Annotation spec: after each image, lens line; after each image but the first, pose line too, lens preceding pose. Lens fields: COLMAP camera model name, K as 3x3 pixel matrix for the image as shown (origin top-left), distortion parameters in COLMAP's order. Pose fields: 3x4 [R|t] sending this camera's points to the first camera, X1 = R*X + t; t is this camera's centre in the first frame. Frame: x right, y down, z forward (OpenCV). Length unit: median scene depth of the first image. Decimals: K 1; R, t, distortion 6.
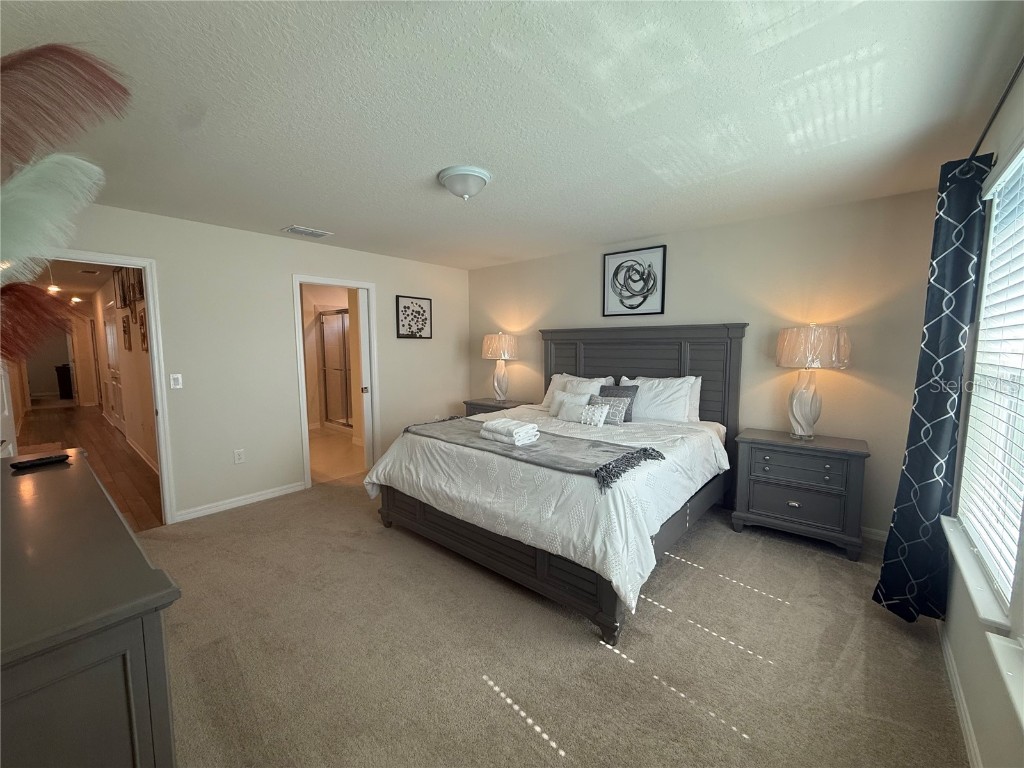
lens RADIAL K [[408.5, 0, 516.4], [0, 408.5, 385.7], [0, 0, 1]] dist [0.000803, -0.000075]
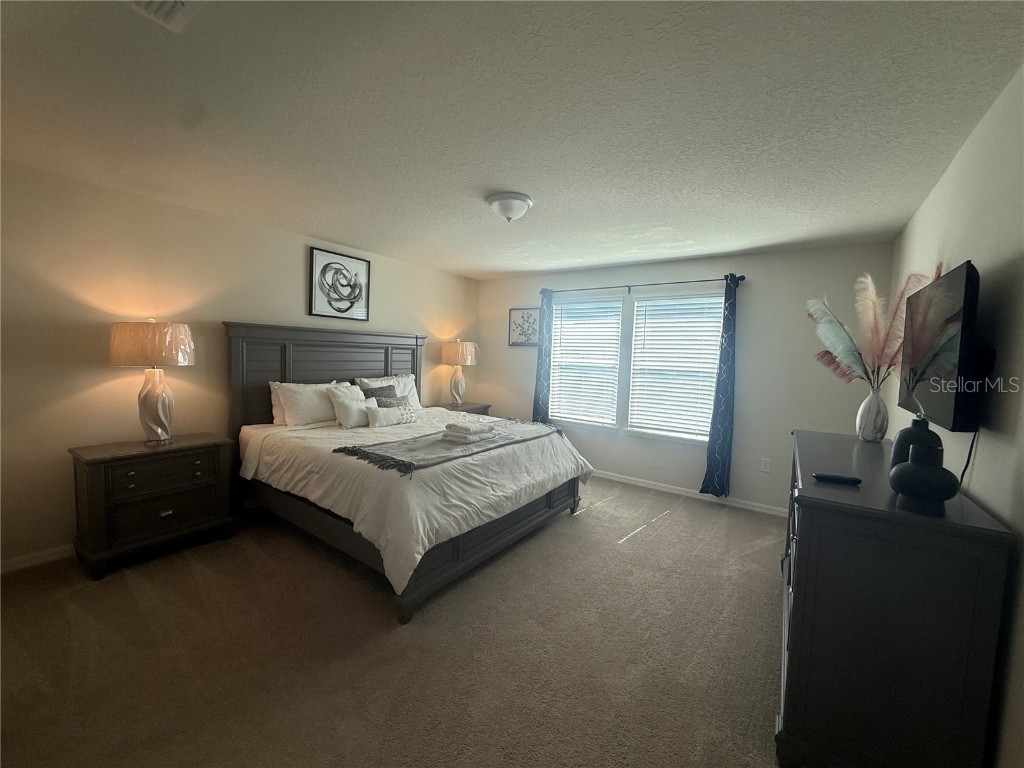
lens RADIAL K [[408.5, 0, 513.5], [0, 408.5, 380.2], [0, 0, 1]] dist [0.000803, -0.000075]
pose [[-0.092155, -0.064805, 0.993634, -0.771633], [0.069126, 0.995056, 0.071309, -0.064895], [-0.993342, 0.075258, -0.087220, 0.686717]]
